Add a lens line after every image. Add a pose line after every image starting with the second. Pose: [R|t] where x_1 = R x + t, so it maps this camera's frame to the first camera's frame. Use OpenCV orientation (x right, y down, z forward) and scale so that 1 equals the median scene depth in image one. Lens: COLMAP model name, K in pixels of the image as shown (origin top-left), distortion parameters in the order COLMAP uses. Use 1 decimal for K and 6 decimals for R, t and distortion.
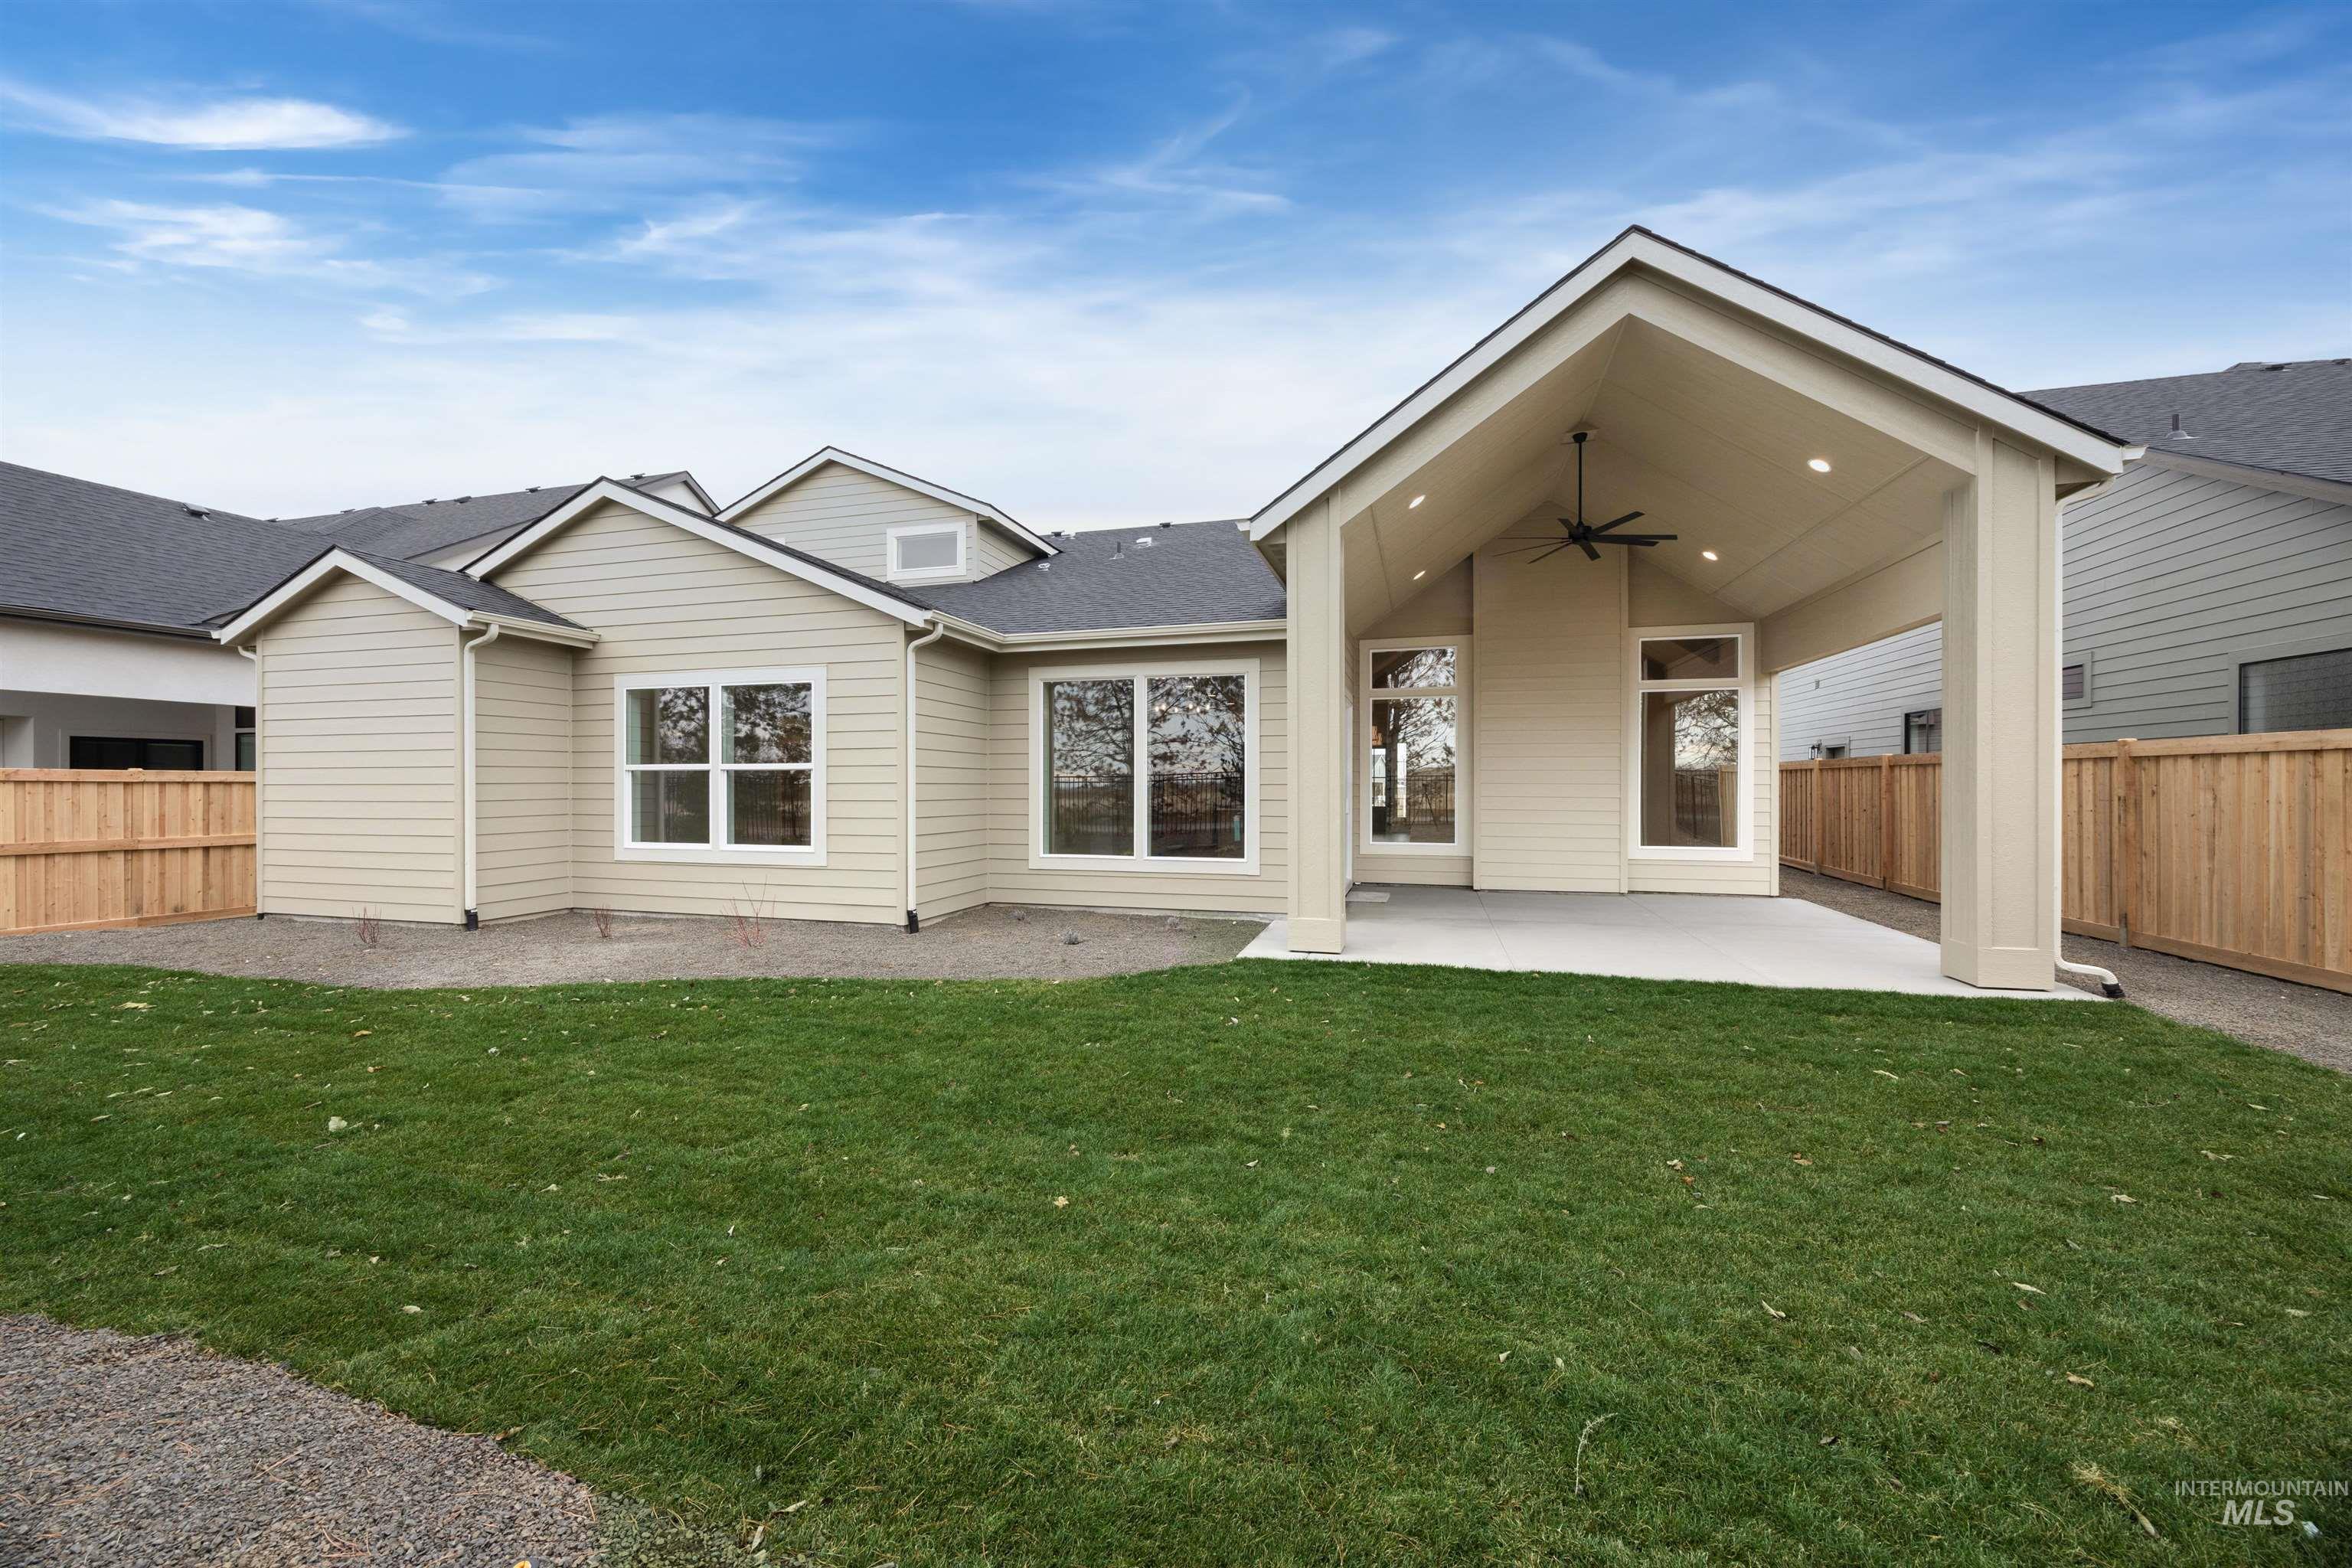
lens RADIAL K [[906.5, 0, 1170.4], [0, 906.5, 786.3], [0, 0, 1]] dist [-0.000068, 0.000014]
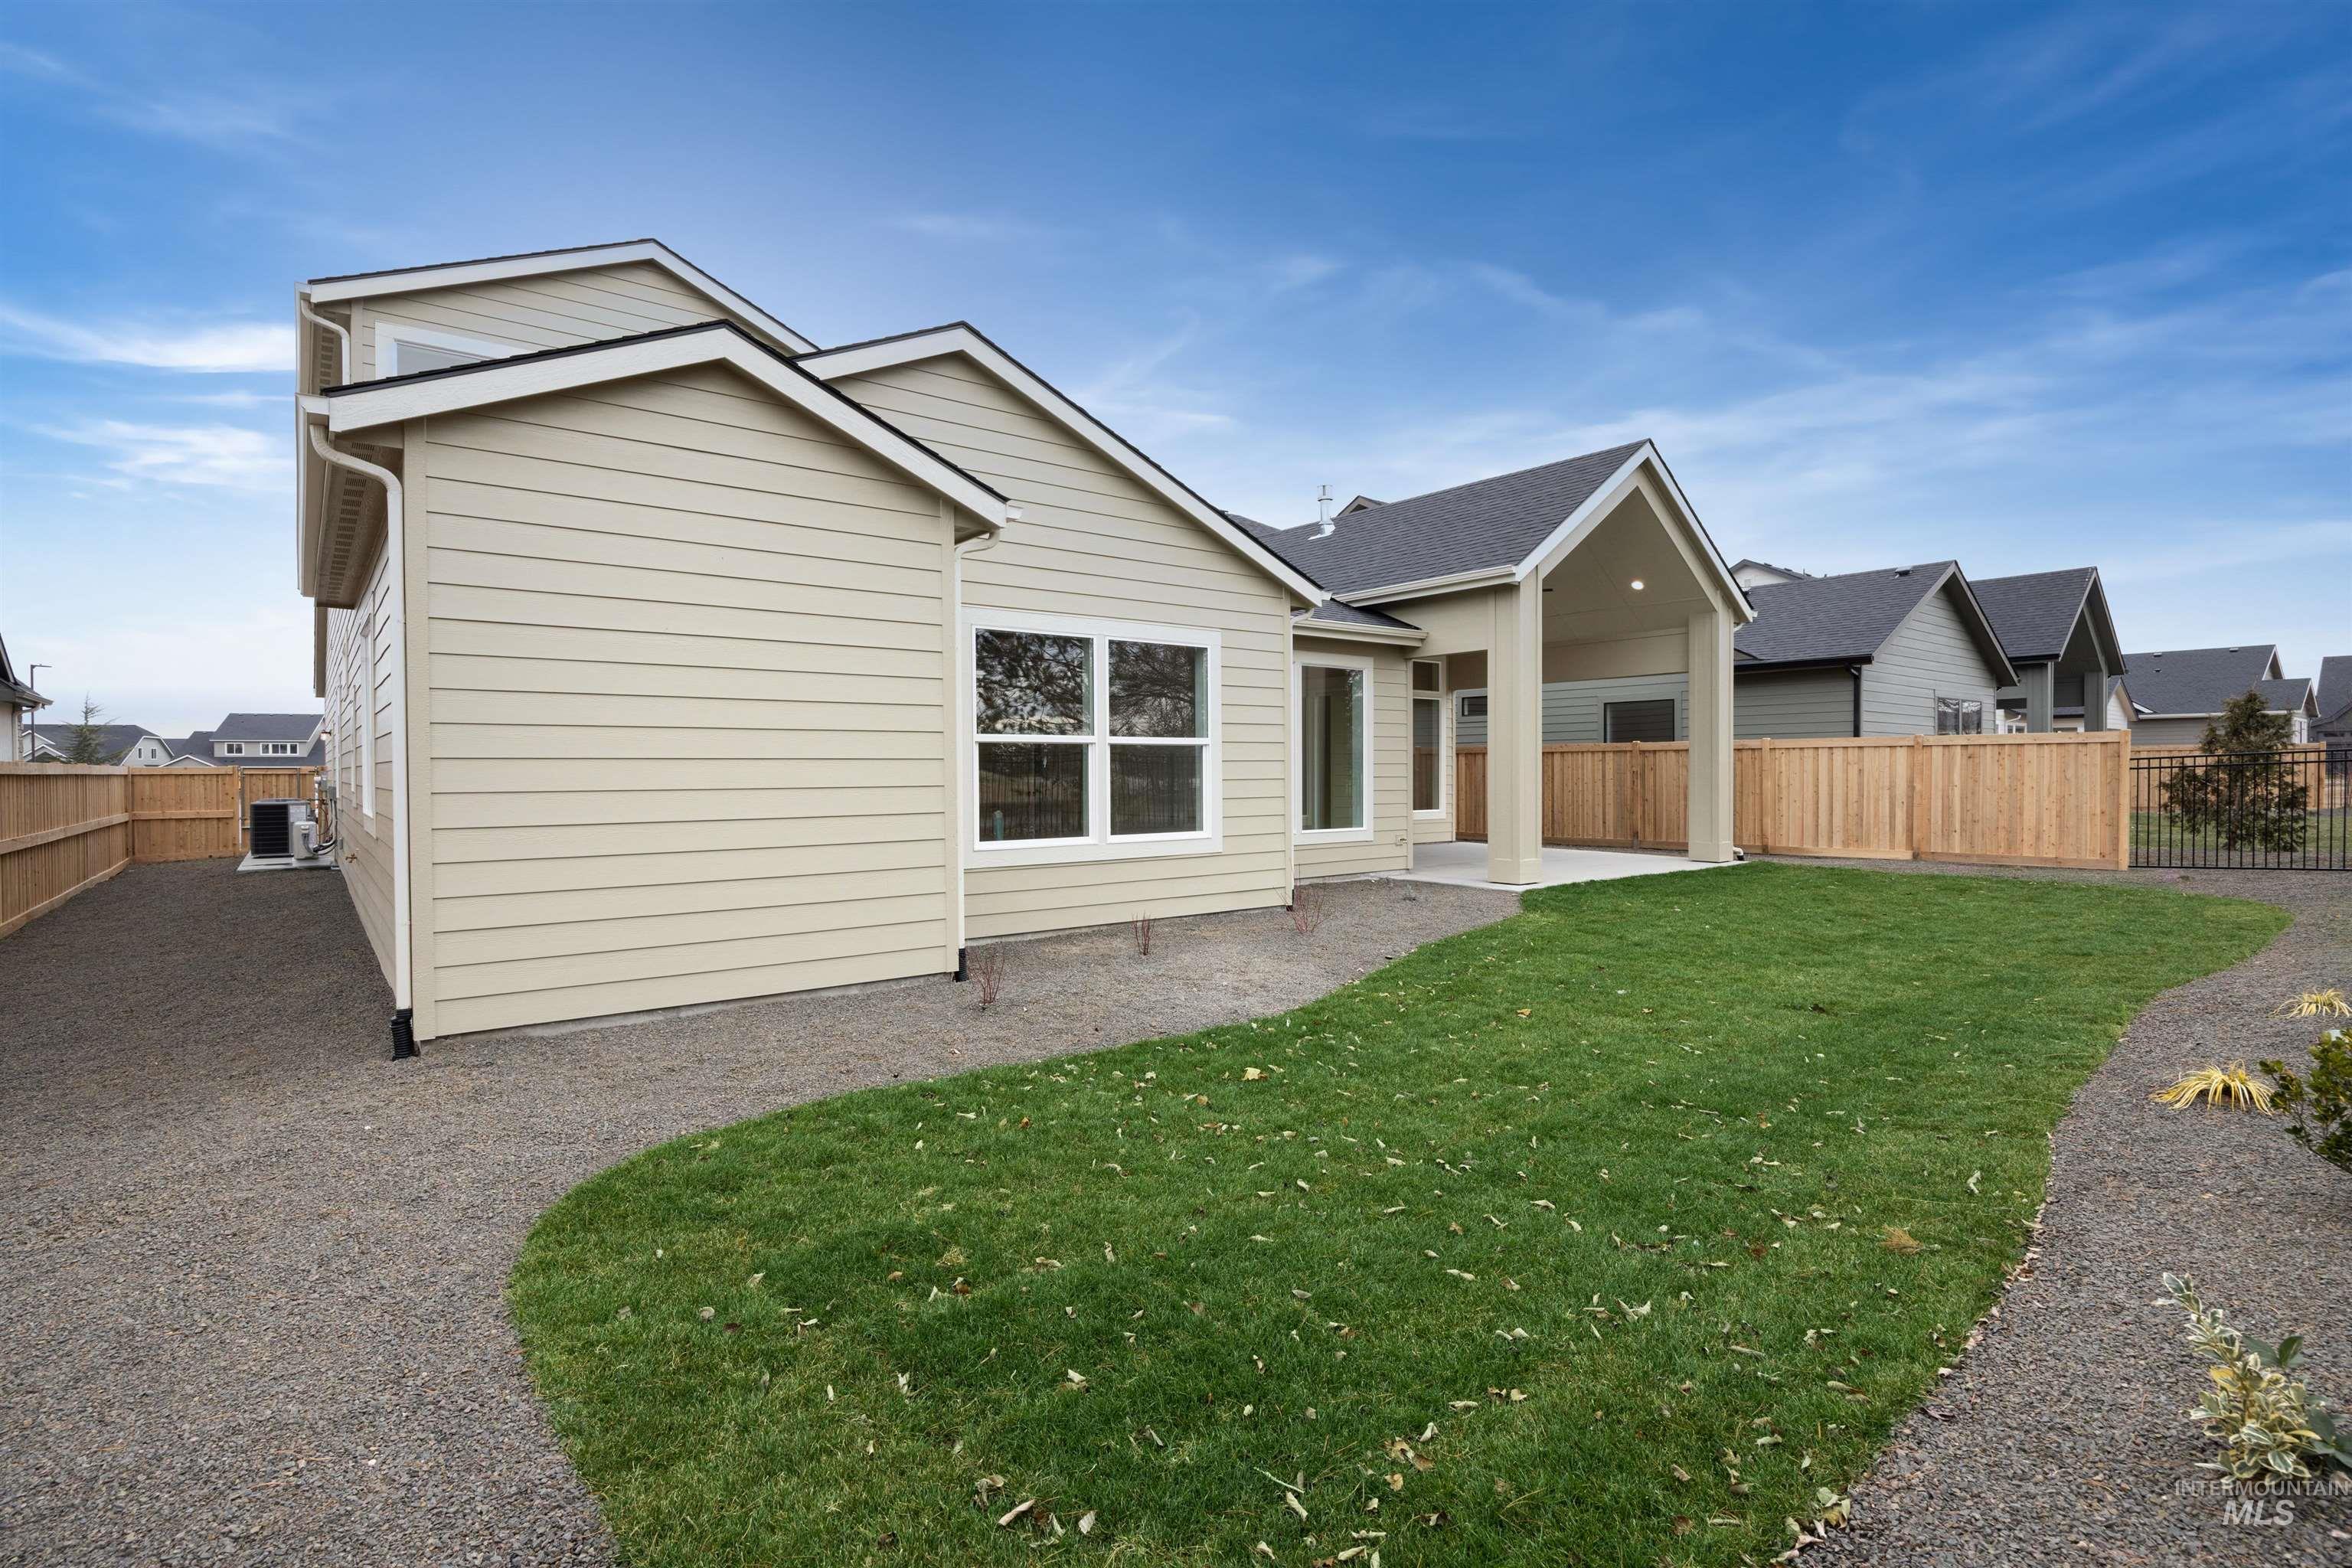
lens RADIAL K [[1115.5, 0, 1177.2], [0, 1115.5, 778.3], [0, 0, 1]] dist [0.001194, 0.000111]
pose [[0.580448, -0.006598, 0.814271, -1.257373], [0.006483, 0.999973, 0.003481, 0.010109], [-0.814272, 0.003258, 0.580475, 0.369939]]
